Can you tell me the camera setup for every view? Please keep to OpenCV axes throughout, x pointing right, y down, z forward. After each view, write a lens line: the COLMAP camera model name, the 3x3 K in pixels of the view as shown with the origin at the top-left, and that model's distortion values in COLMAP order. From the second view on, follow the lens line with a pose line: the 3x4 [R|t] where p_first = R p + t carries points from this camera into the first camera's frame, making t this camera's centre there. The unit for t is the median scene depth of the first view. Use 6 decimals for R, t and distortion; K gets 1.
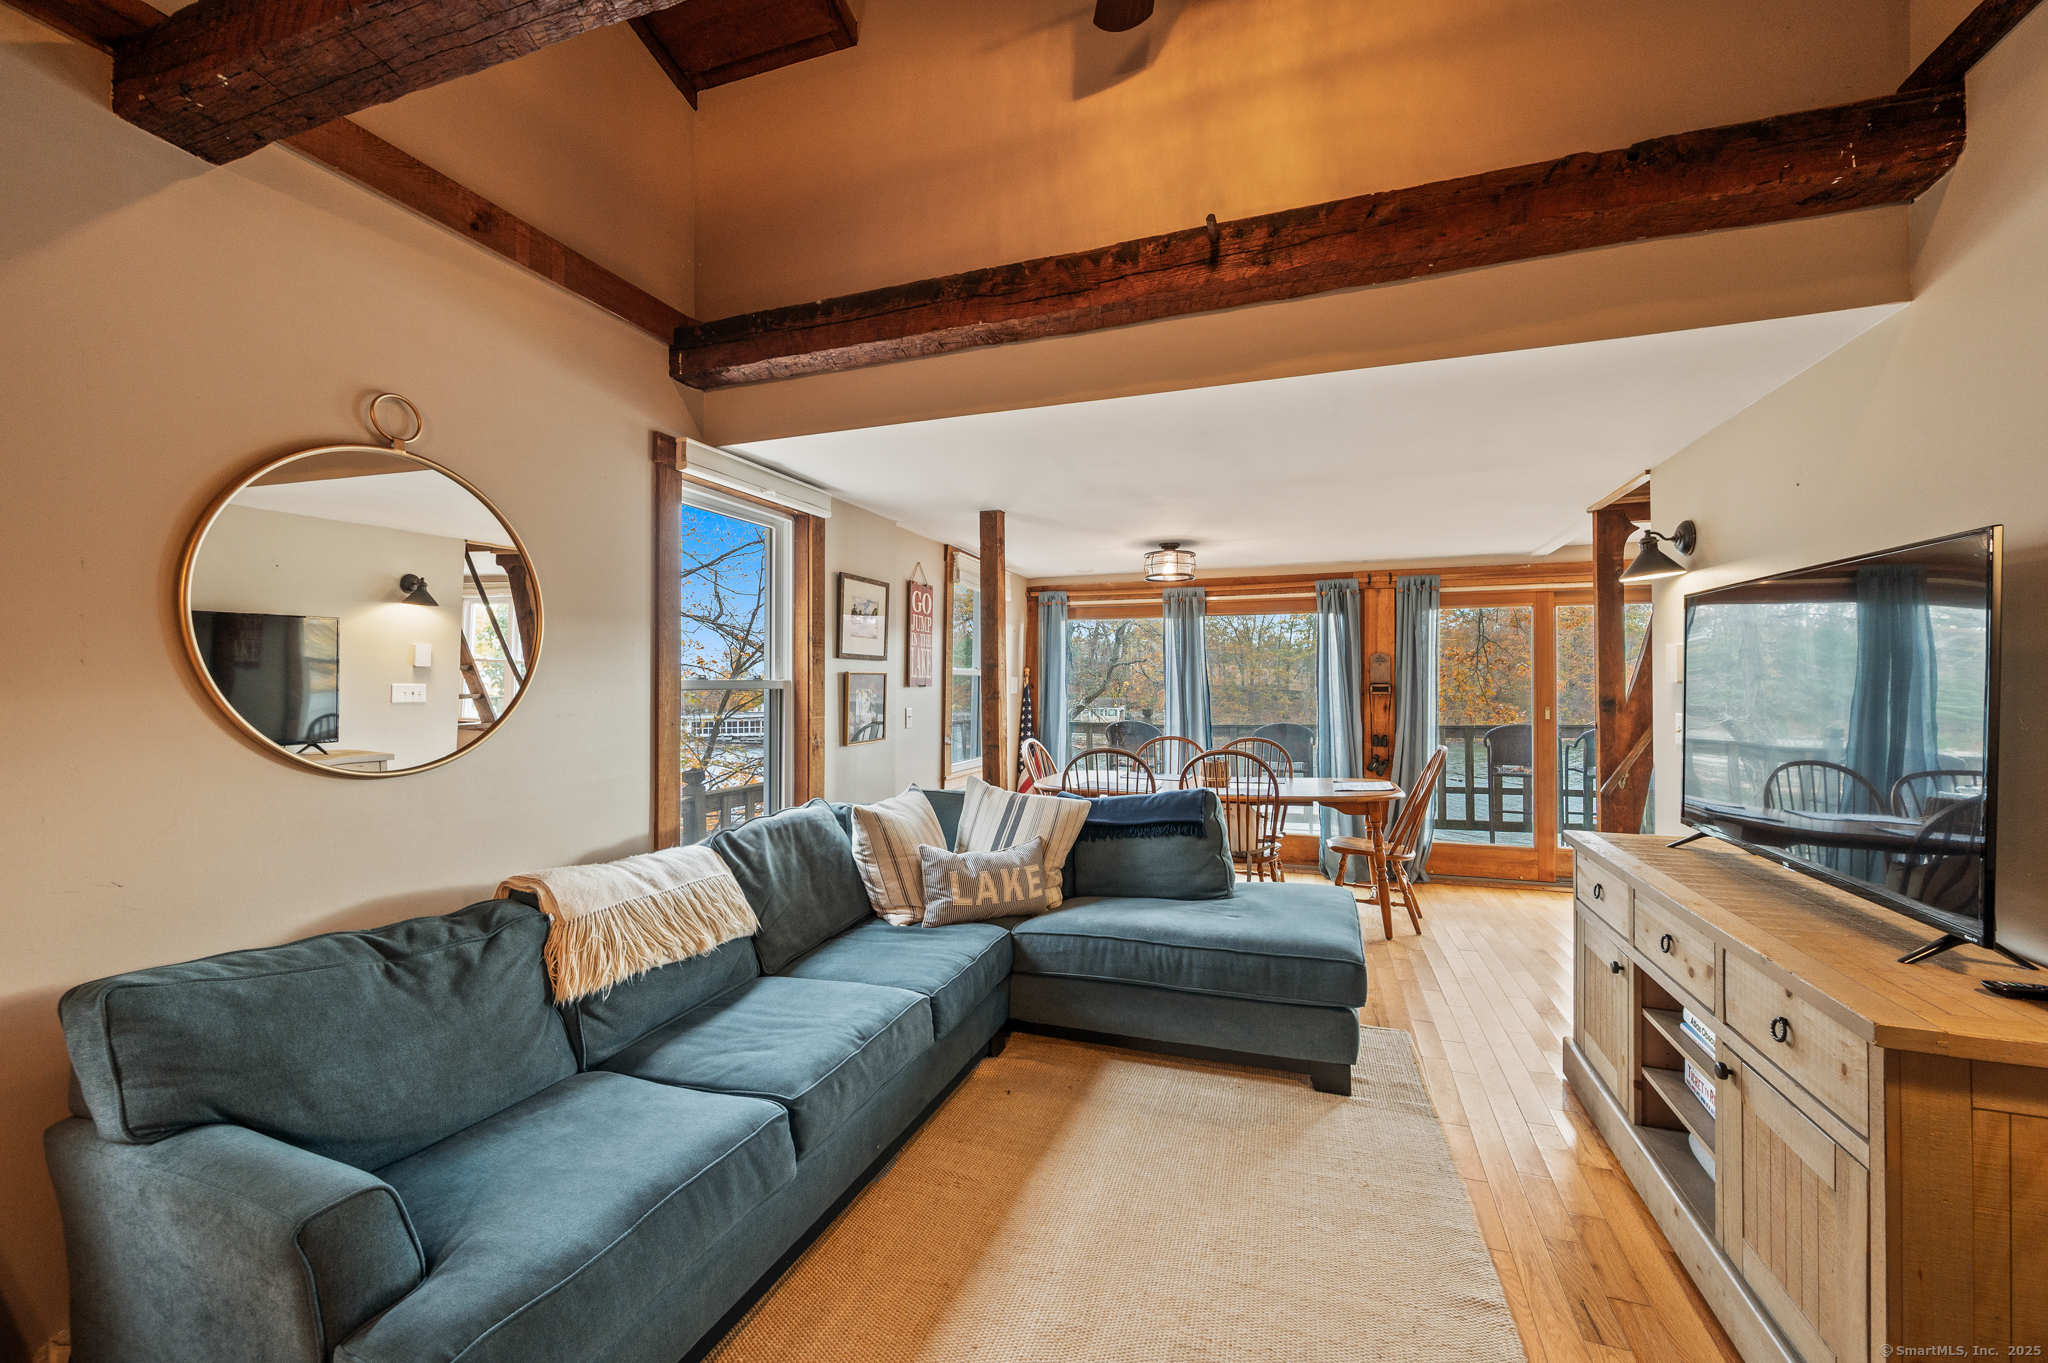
lens RADIAL K [[815.2, 0, 1009.9], [0, 815.2, 685.2], [0, 0, 1]] dist [0.000413, 0.000011]
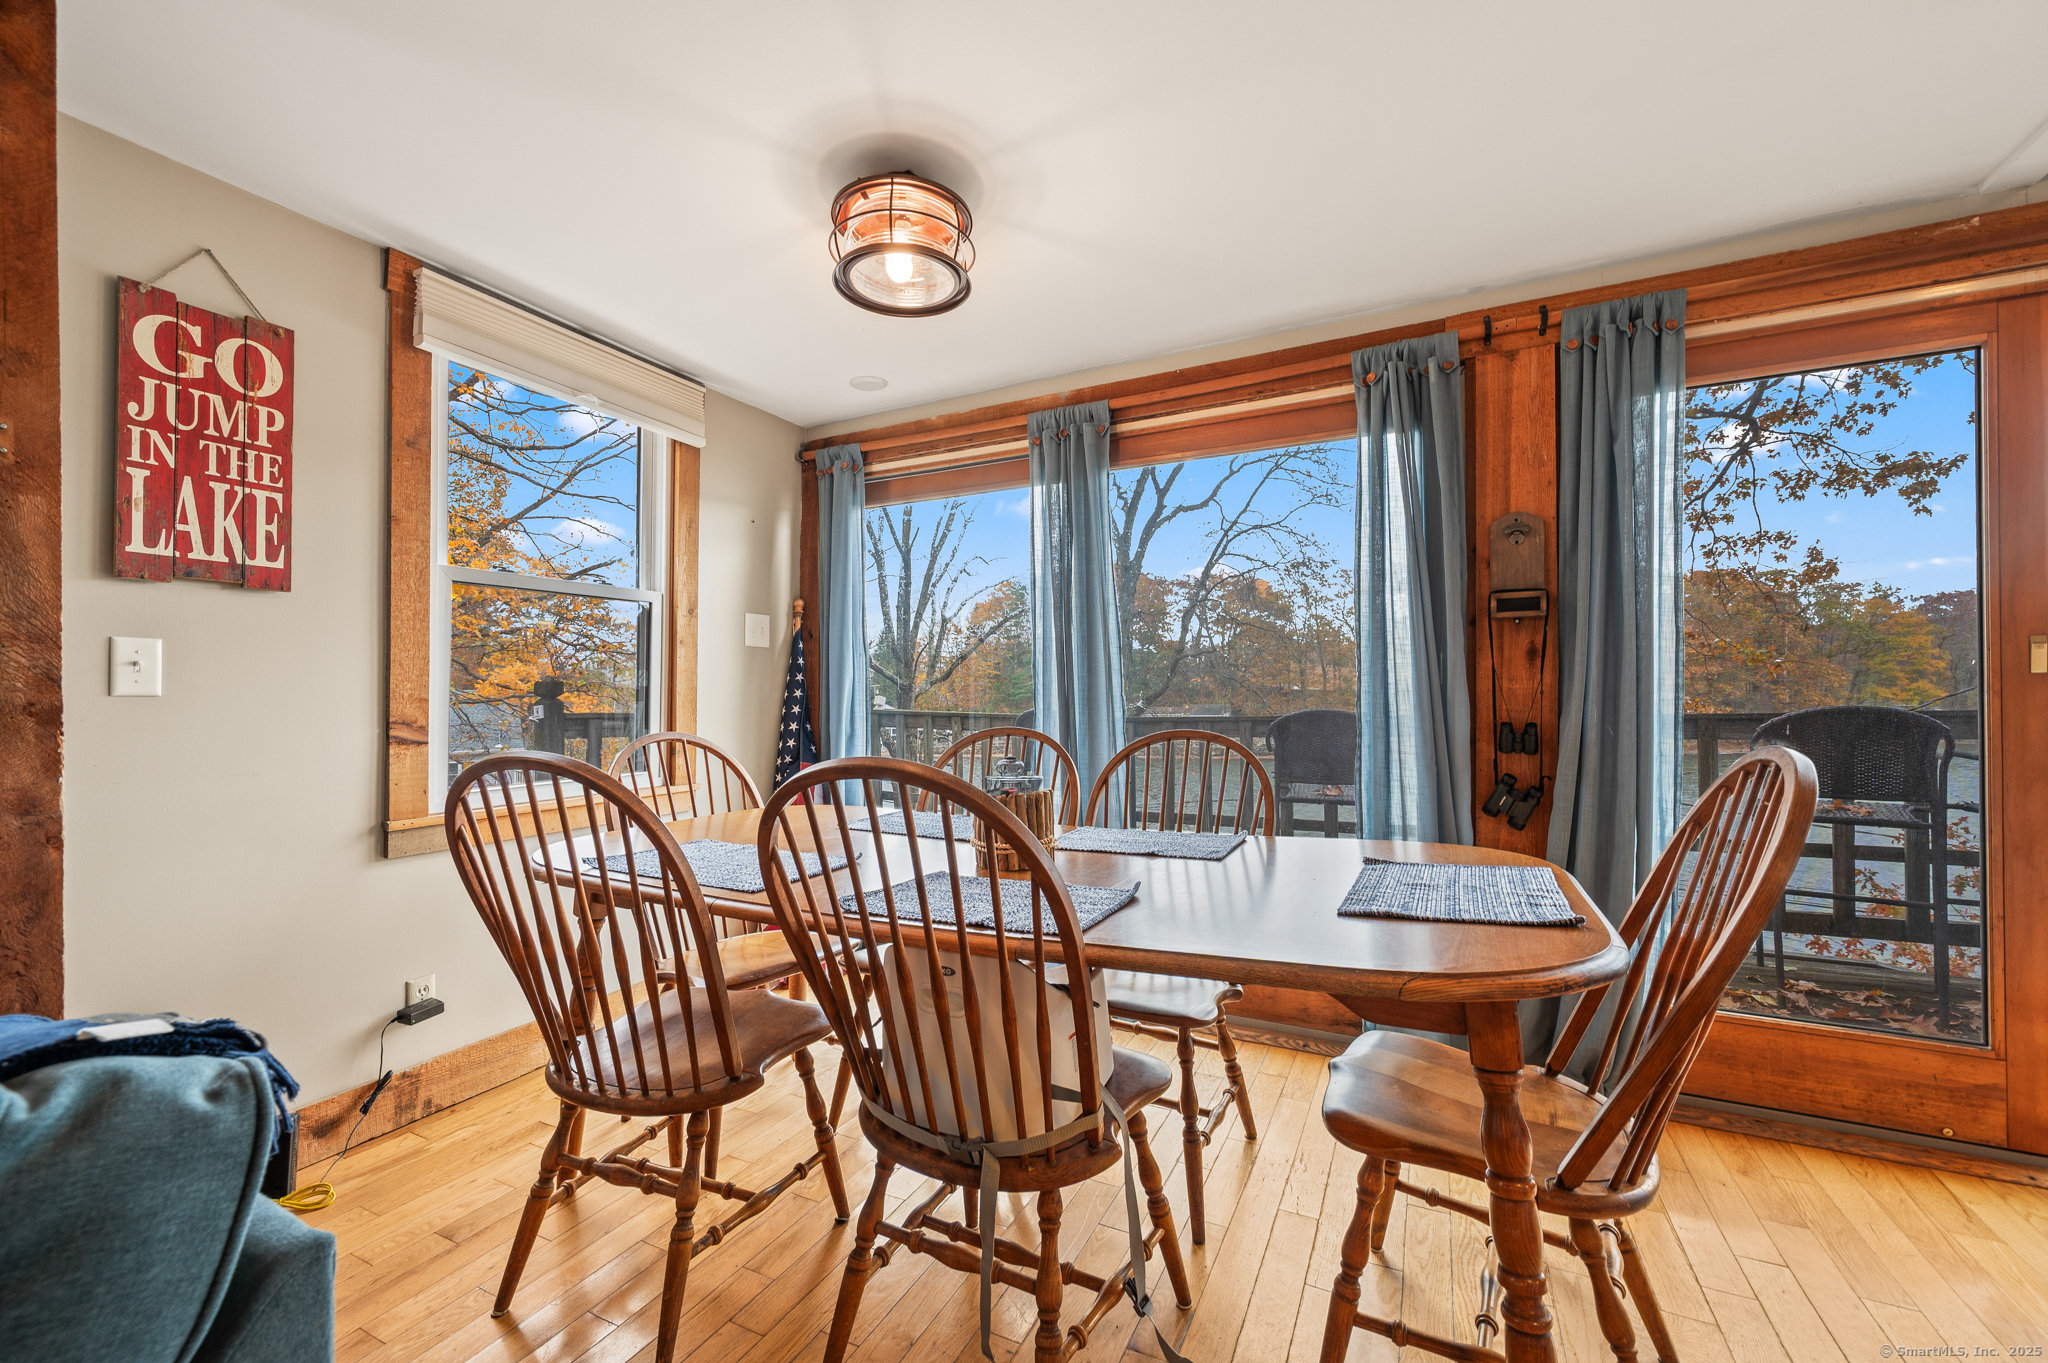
lens RADIAL K [[815.2, 0, 1041.2], [0, 815.2, 685.0], [0, 0, 1]] dist [0.000413, 0.000011]
pose [[0.996289, -0.004600, -0.085943, 0.258863], [0.004215, 0.999980, -0.004657, 0.043274], [0.085962, 0.004278, 0.996289, 0.588528]]
